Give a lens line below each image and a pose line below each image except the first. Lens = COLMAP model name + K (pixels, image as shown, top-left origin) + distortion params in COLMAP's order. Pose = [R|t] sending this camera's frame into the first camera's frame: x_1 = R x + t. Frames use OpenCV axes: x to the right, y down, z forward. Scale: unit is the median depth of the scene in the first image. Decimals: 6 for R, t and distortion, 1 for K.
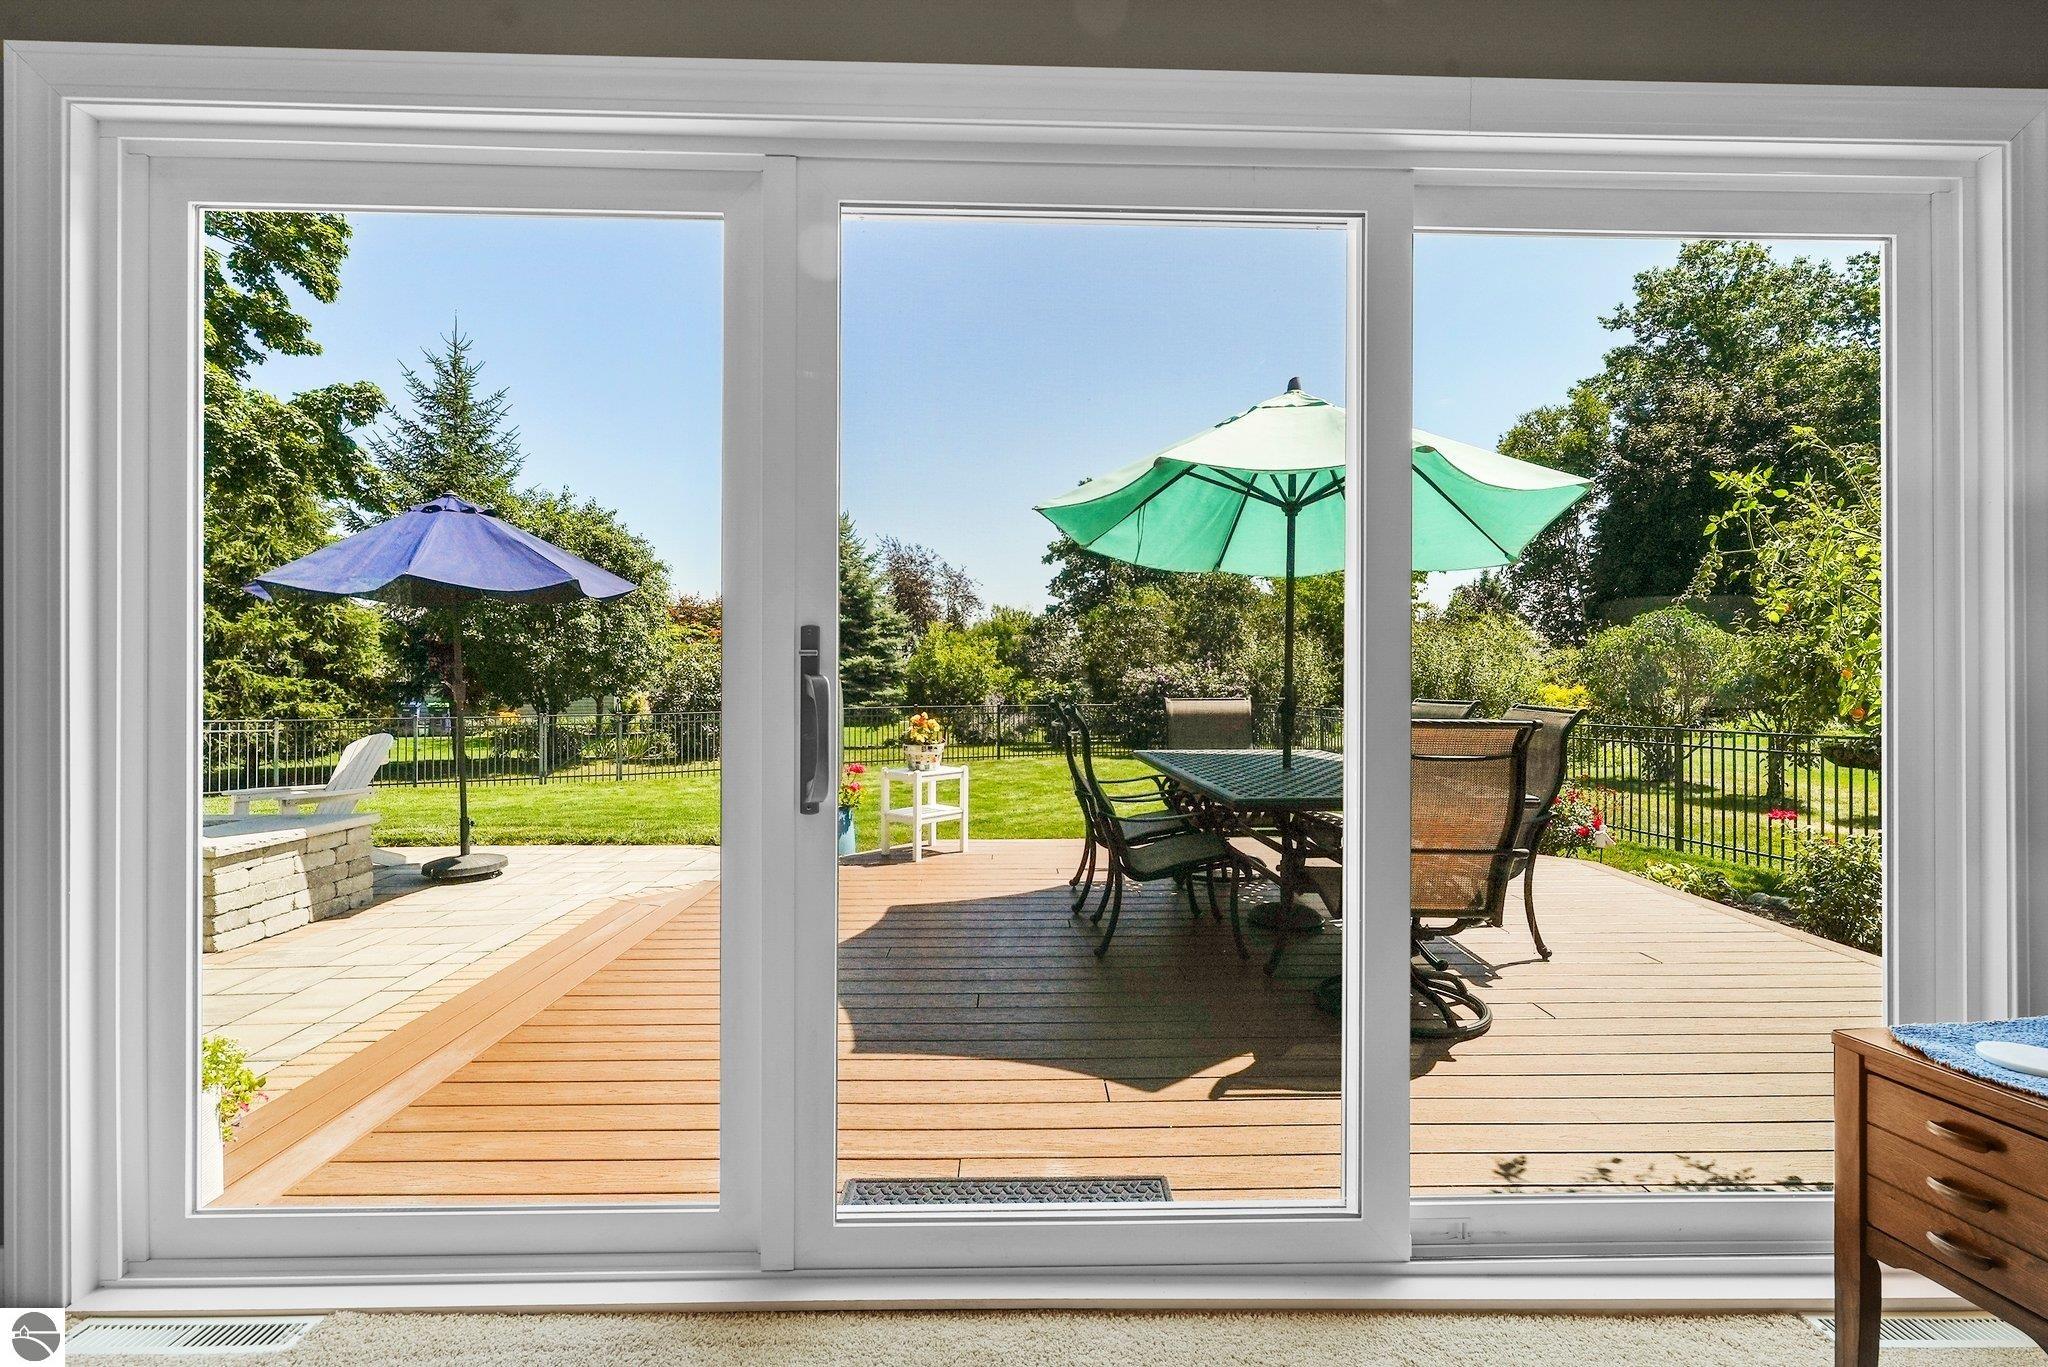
lens RADIAL K [[895.0, 0, 1029.1], [0, 895.0, 677.3], [0, 0, 1]] dist [-0.002687, 0.000113]
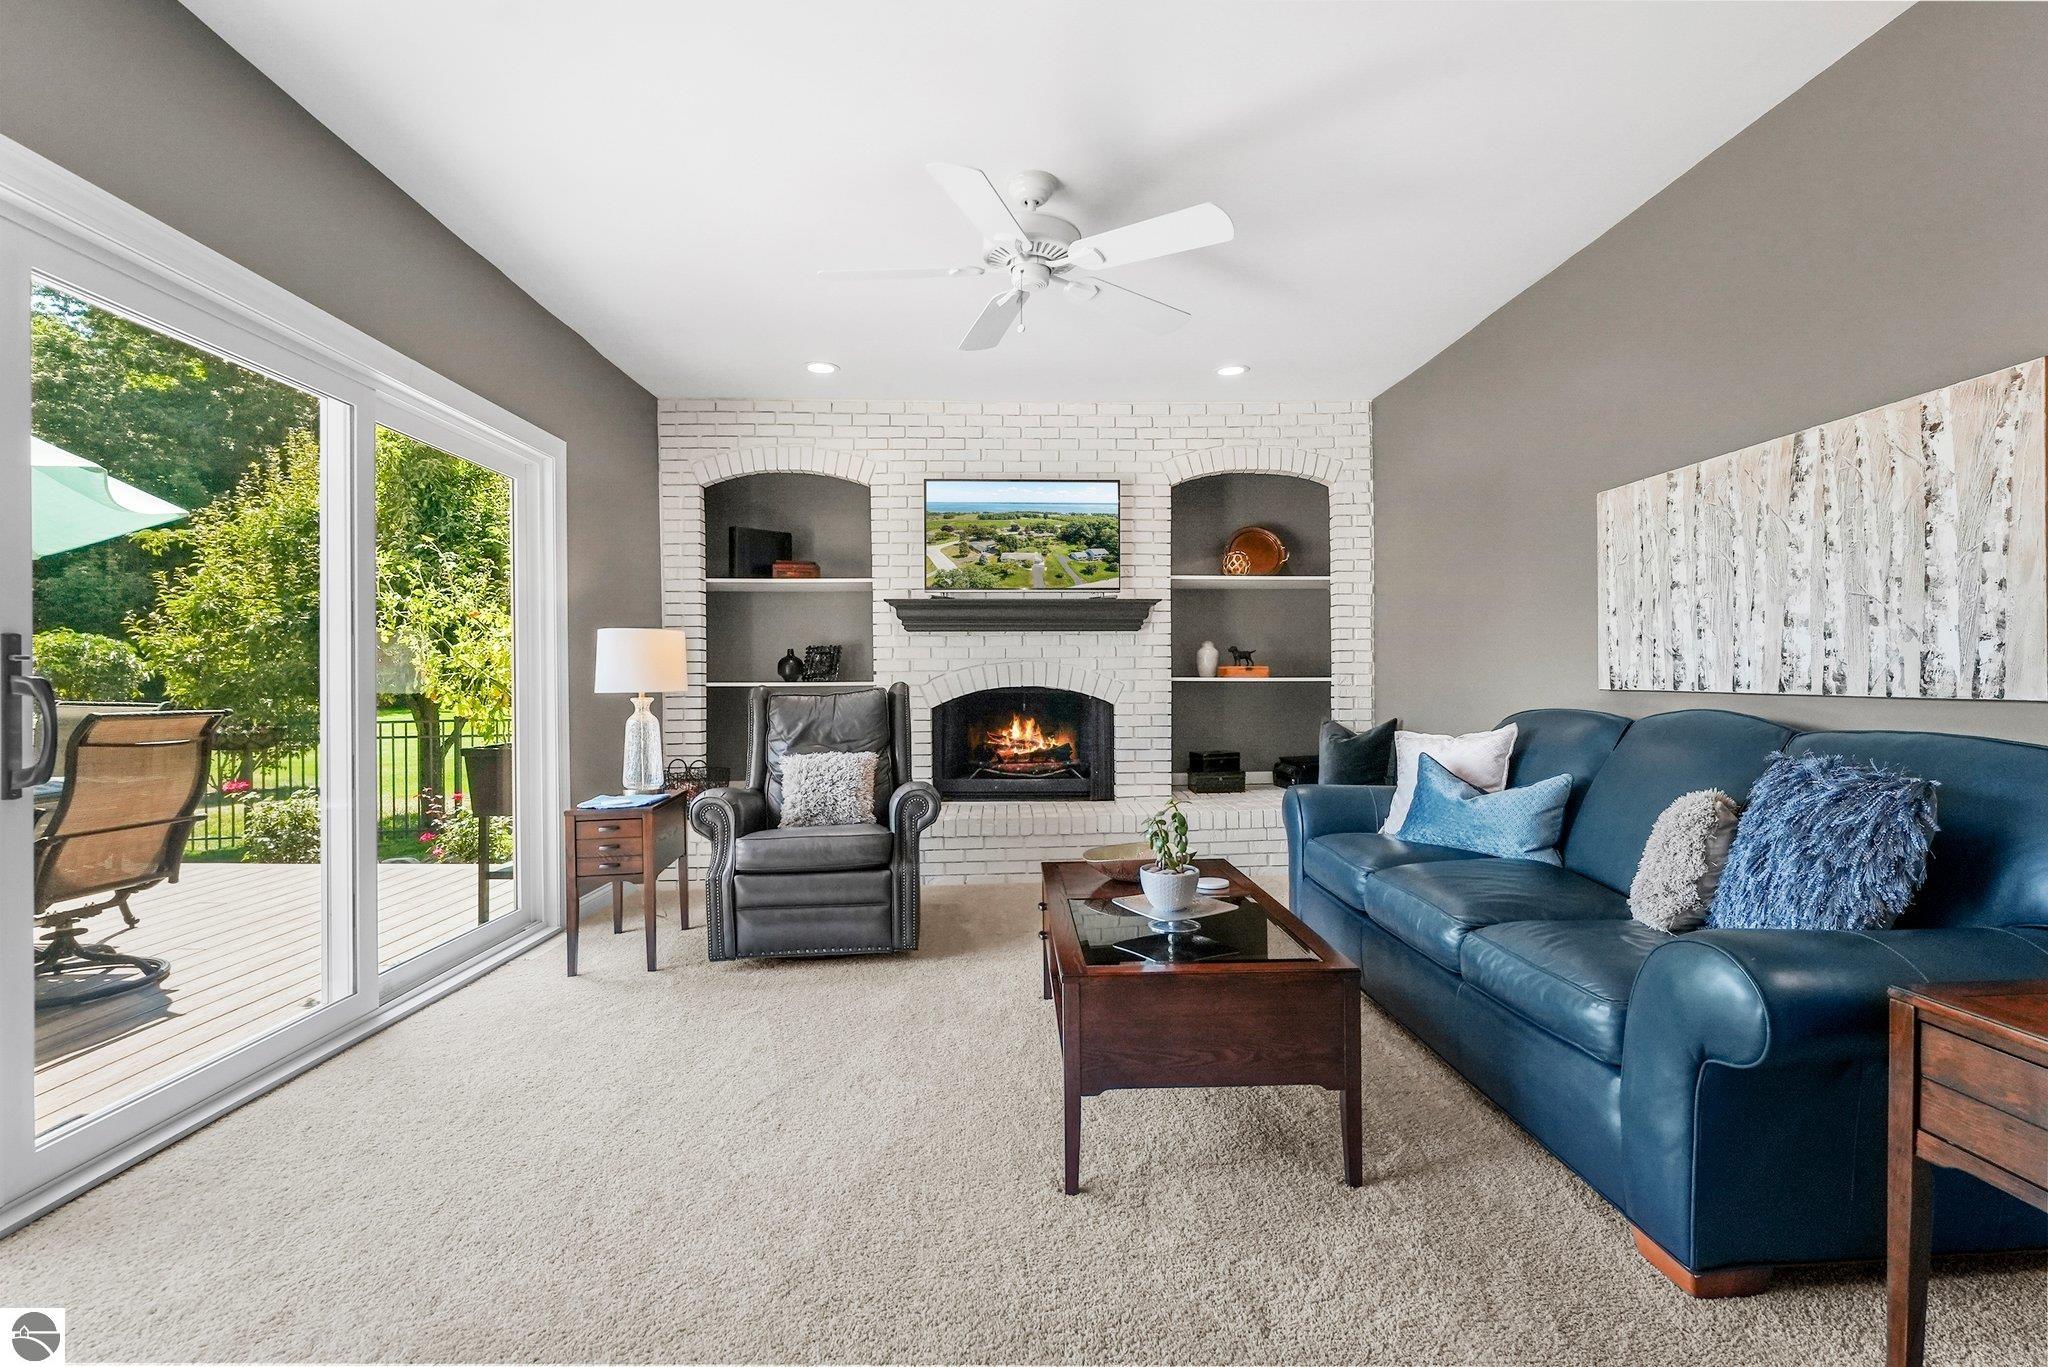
lens RADIAL K [[919.3, 0, 1052.4], [0, 919.3, 677.9], [0, 0, 1]] dist [-0.001297, 0.000066]
pose [[-0.029300, -0.002455, 0.999568, -0.214738], [-0.002131, 0.999995, 0.002393, -0.001089], [-0.999568, -0.002060, -0.029305, -0.041832]]
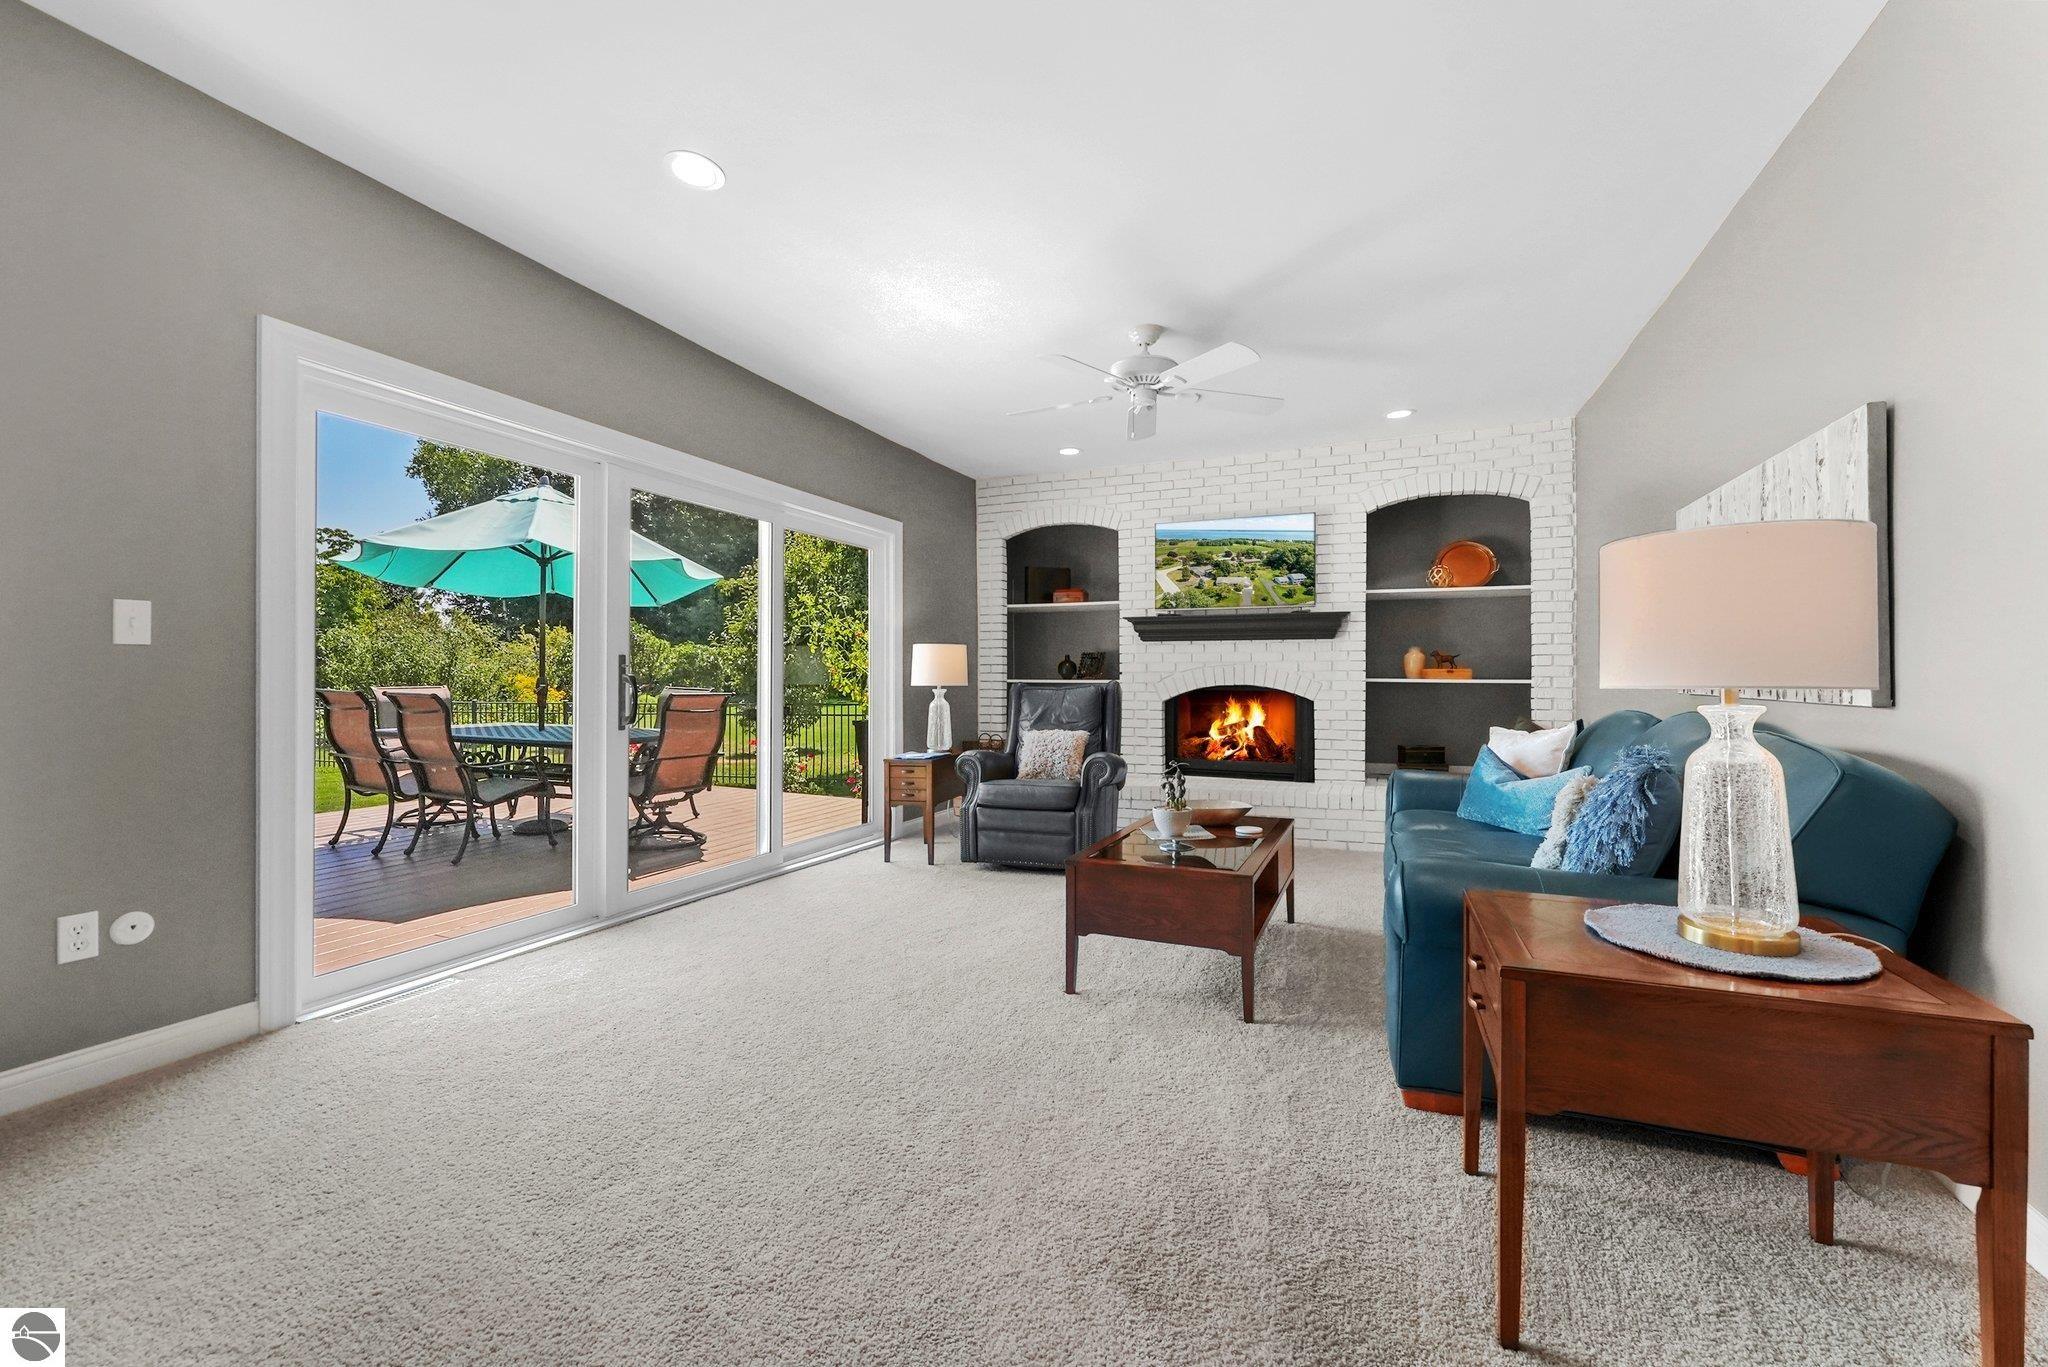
lens RADIAL K [[837.4, 0, 1038.3], [0, 837.4, 672.4], [0, 0, 1]] dist [0.000316, 0.000248]
pose [[0.398512, 0.002855, 0.917159, -0.284287], [-0.007855, 0.999969, 0.000300, -0.002726], [-0.917129, -0.007324, 0.398522, -0.145878]]
